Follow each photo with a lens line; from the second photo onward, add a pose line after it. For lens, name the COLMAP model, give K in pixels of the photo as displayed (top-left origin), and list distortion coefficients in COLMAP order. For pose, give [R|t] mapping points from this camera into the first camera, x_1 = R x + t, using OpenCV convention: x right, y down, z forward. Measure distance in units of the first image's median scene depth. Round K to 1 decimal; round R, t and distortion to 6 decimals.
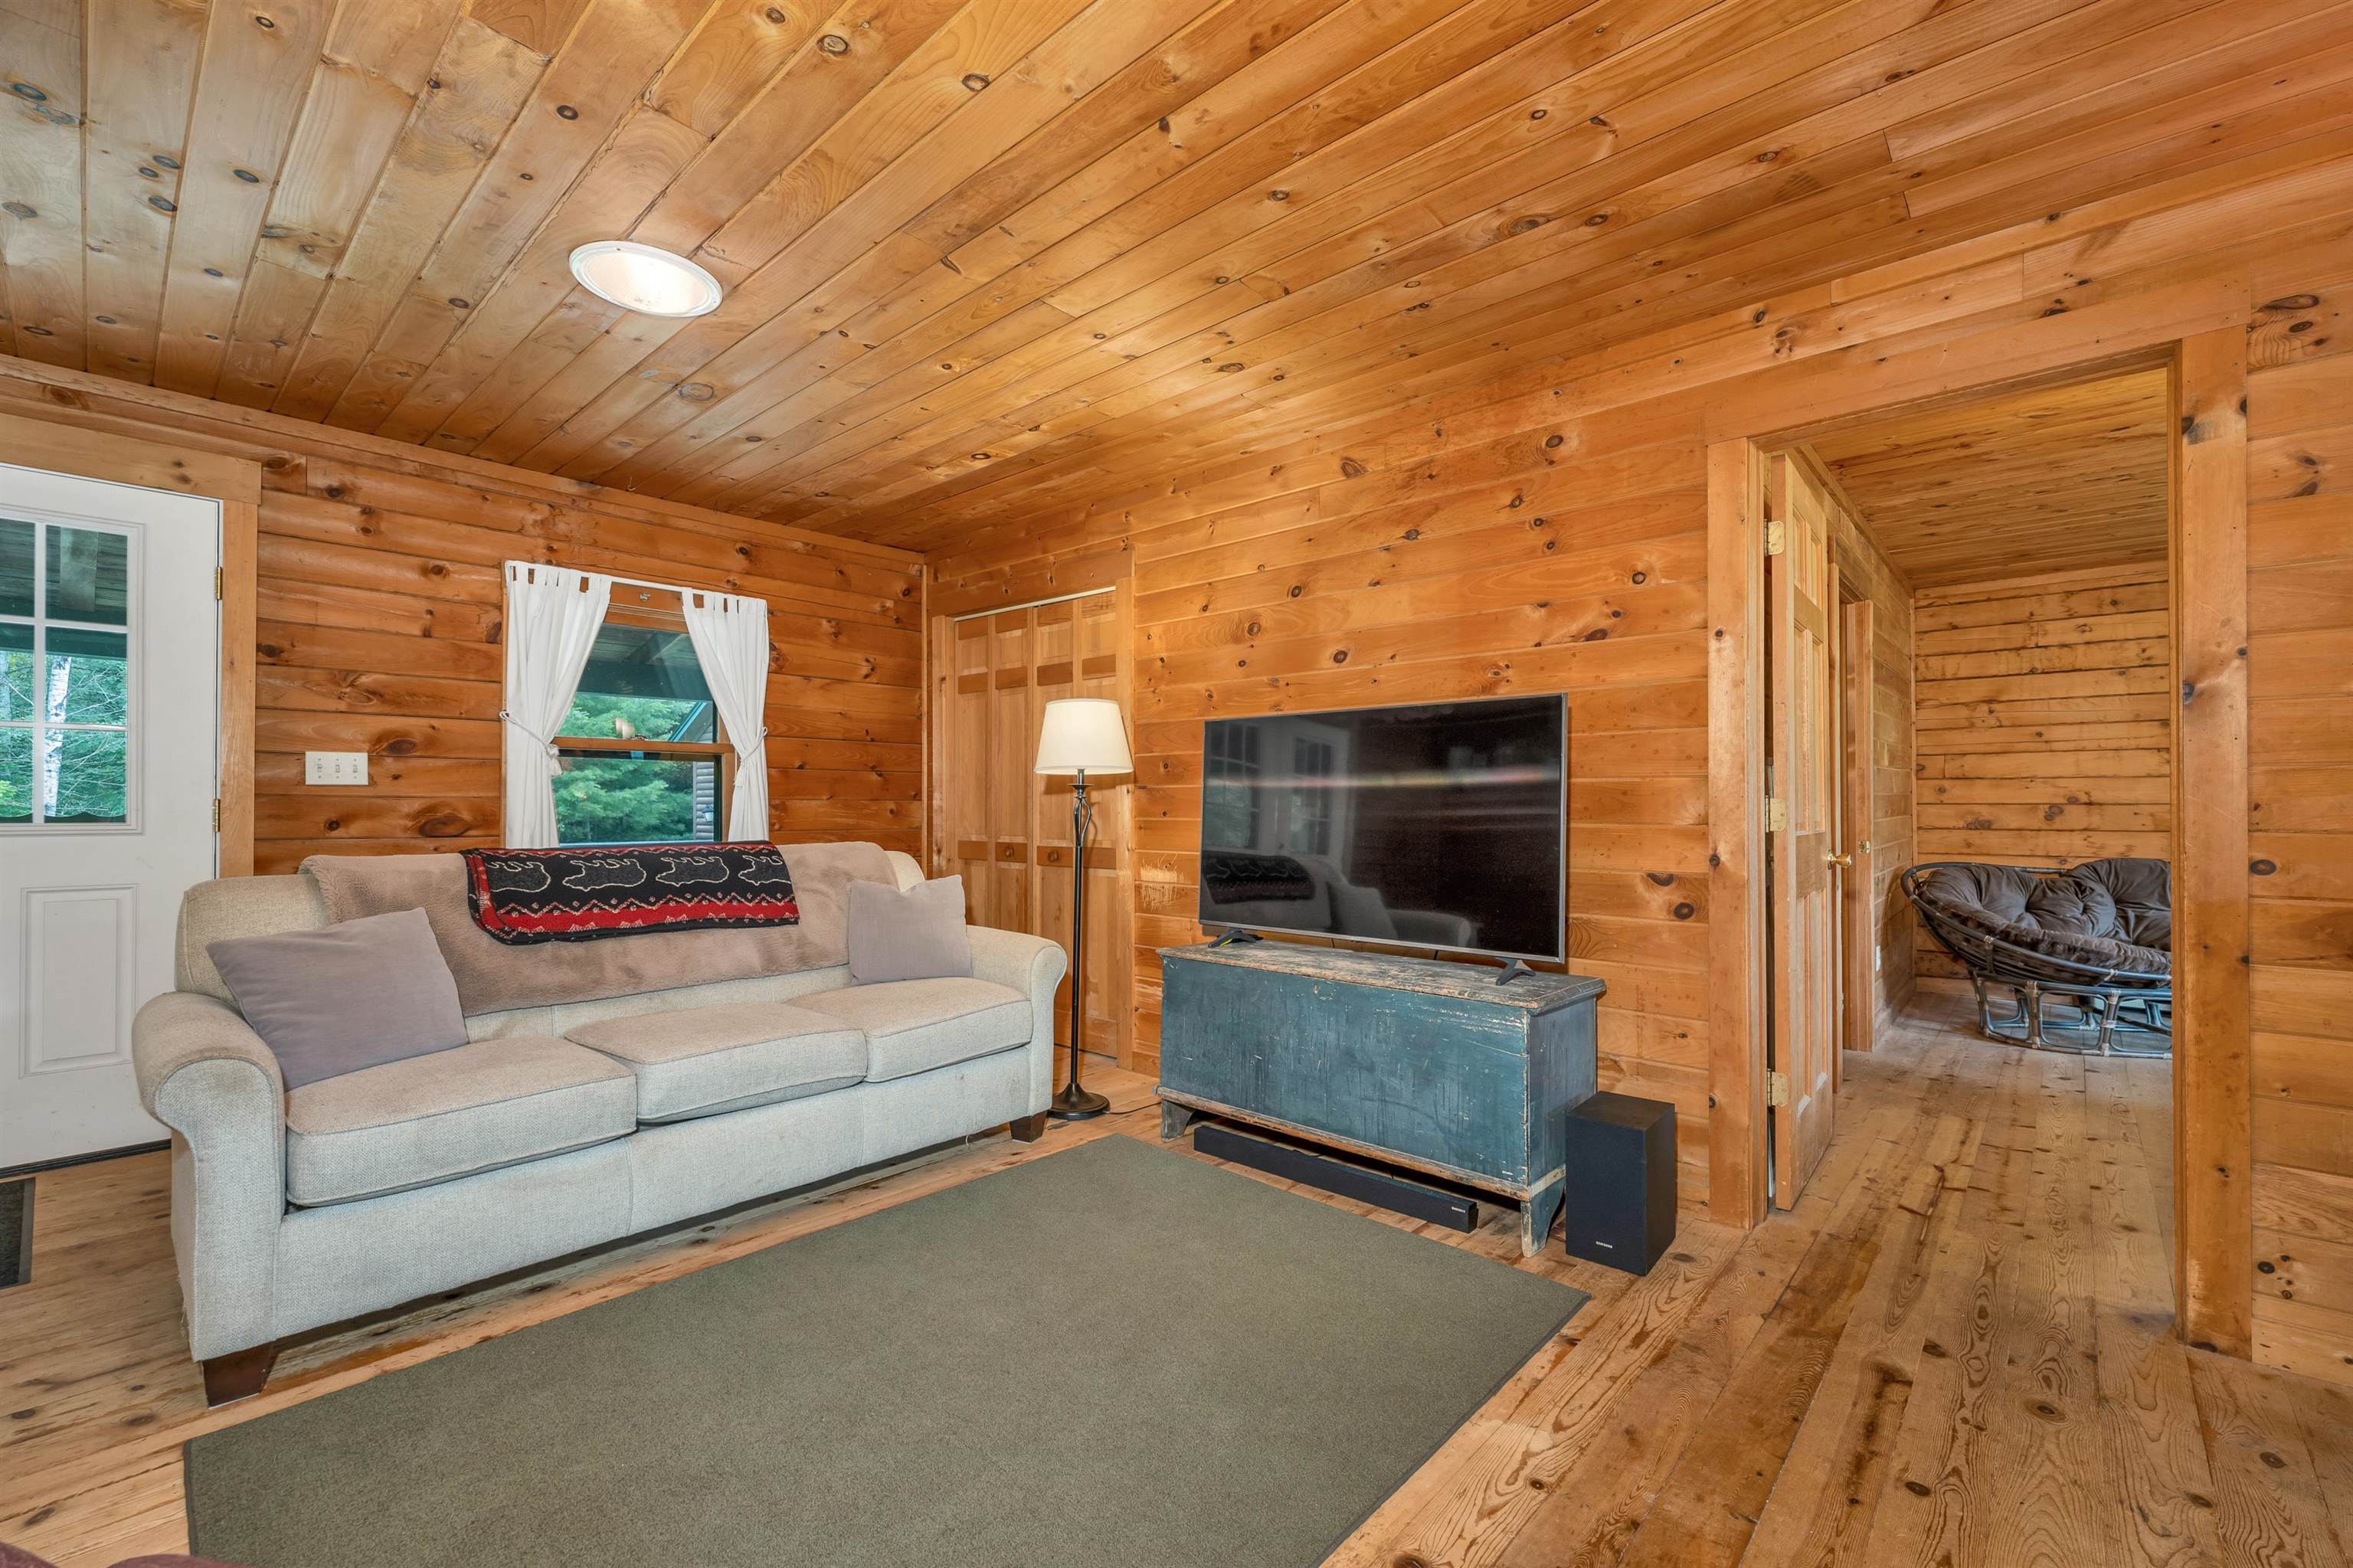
lens RADIAL K [[978.2, 0, 1184.5], [0, 978.2, 791.2], [0, 0, 1]] dist [0.001262, -0.000525]
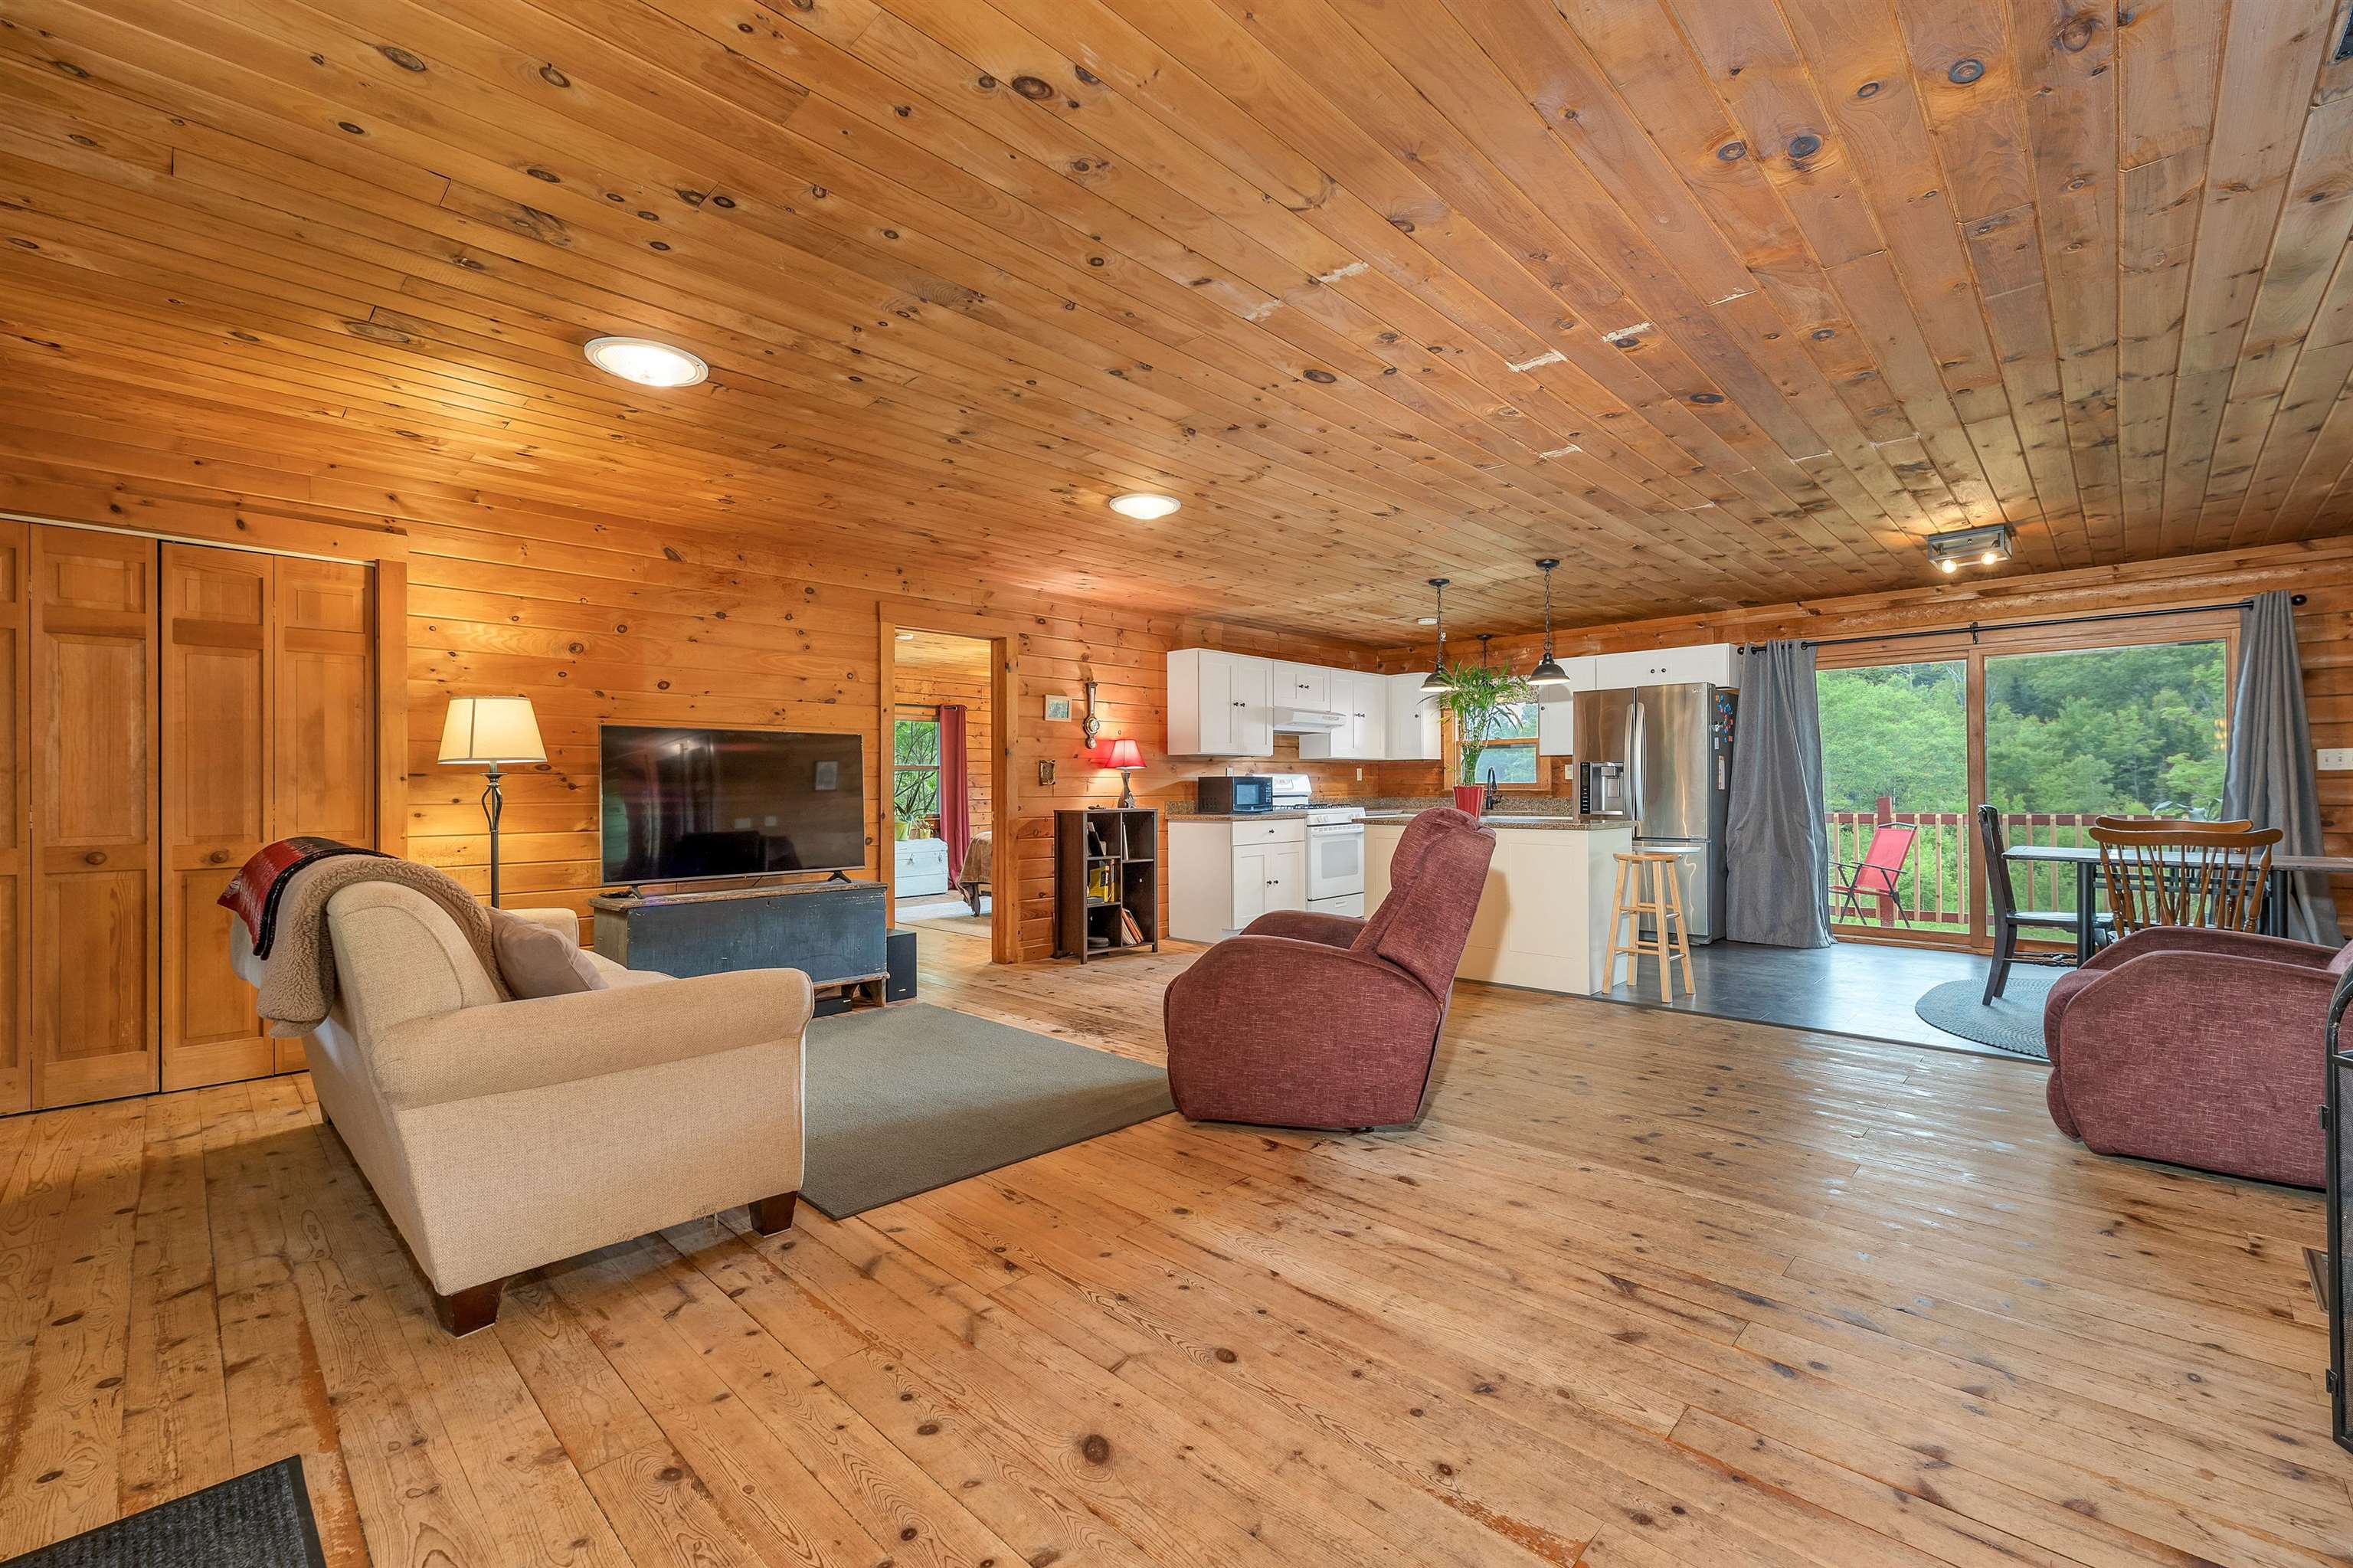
lens RADIAL K [[978.2, 0, 1184.5], [0, 978.2, 791.2], [0, 0, 1]] dist [0.001262, -0.000525]
pose [[0.030576, -0.002036, 0.999530, -1.269068], [-0.009170, 0.999955, 0.002318, 0.003668], [-0.999490, -0.009237, 0.030556, 0.220705]]
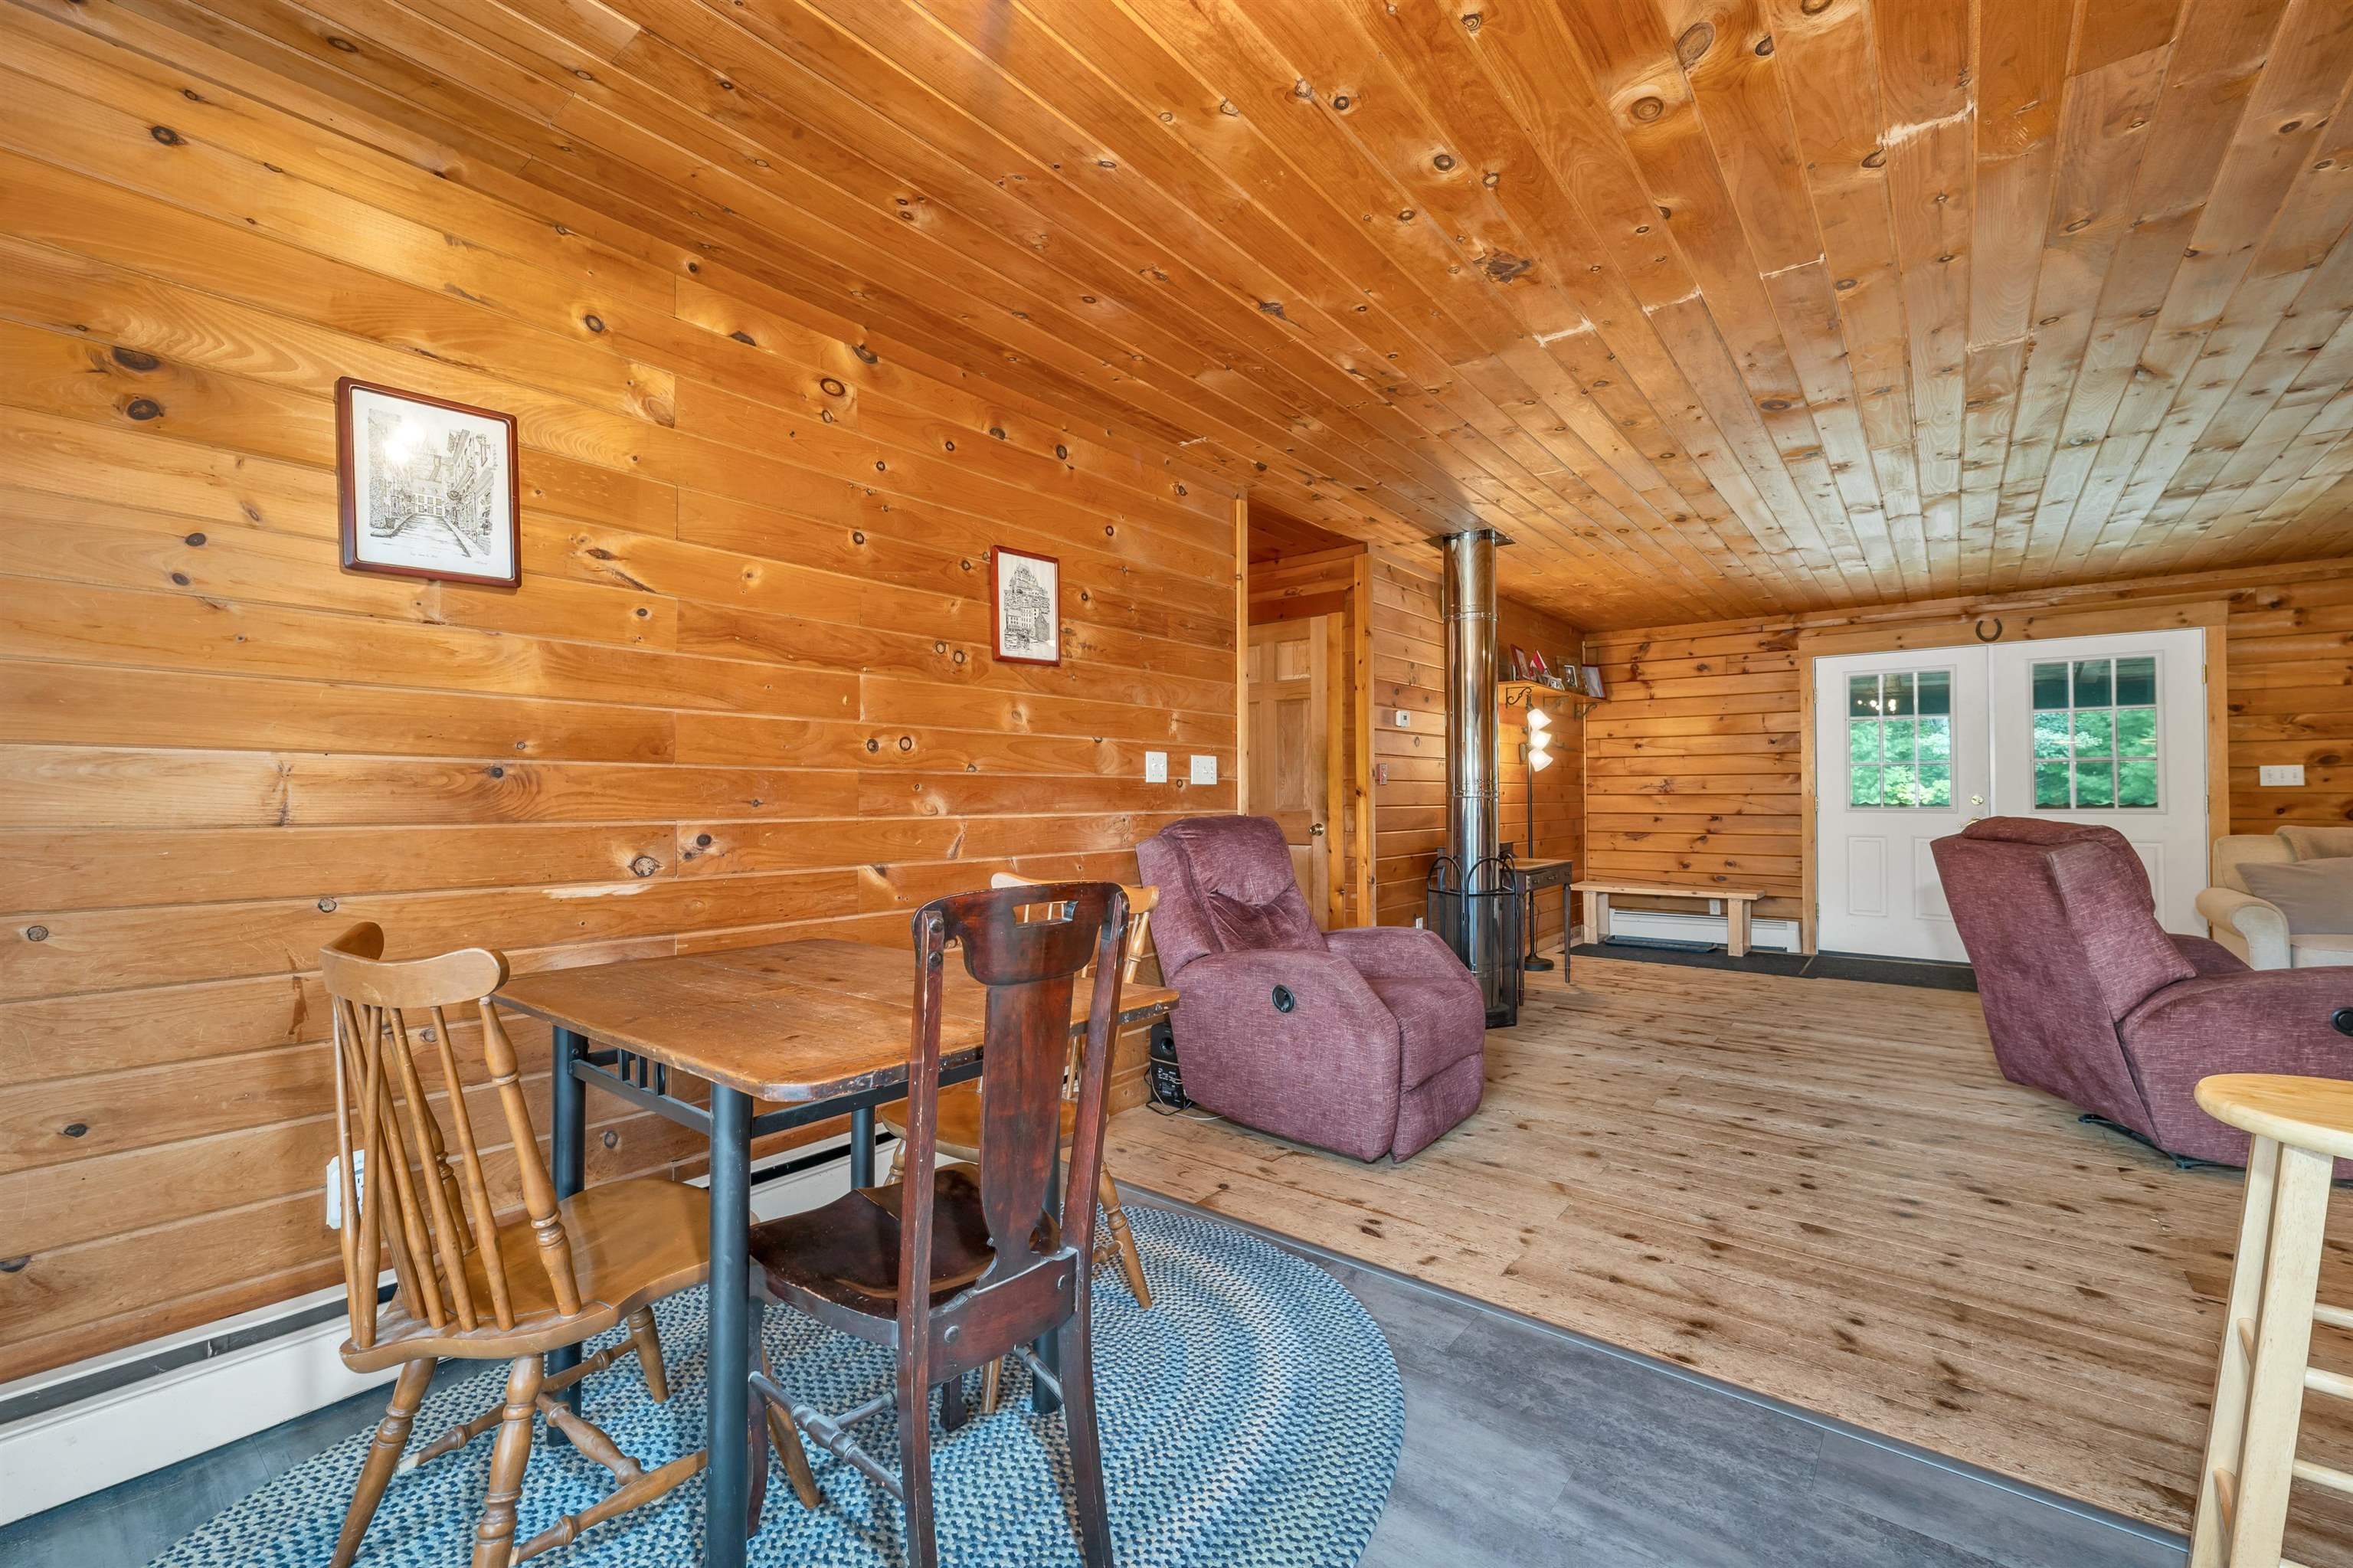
lens RADIAL K [[978.2, 0, 1184.5], [0, 978.2, 791.2], [0, 0, 1]] dist [0.001262, -0.000525]
pose [[0.061584, -0.010701, -0.998045, 0.637128], [0.017433, 0.999802, -0.009644, -0.013858], [0.997950, -0.016805, 0.061758, -0.913150]]
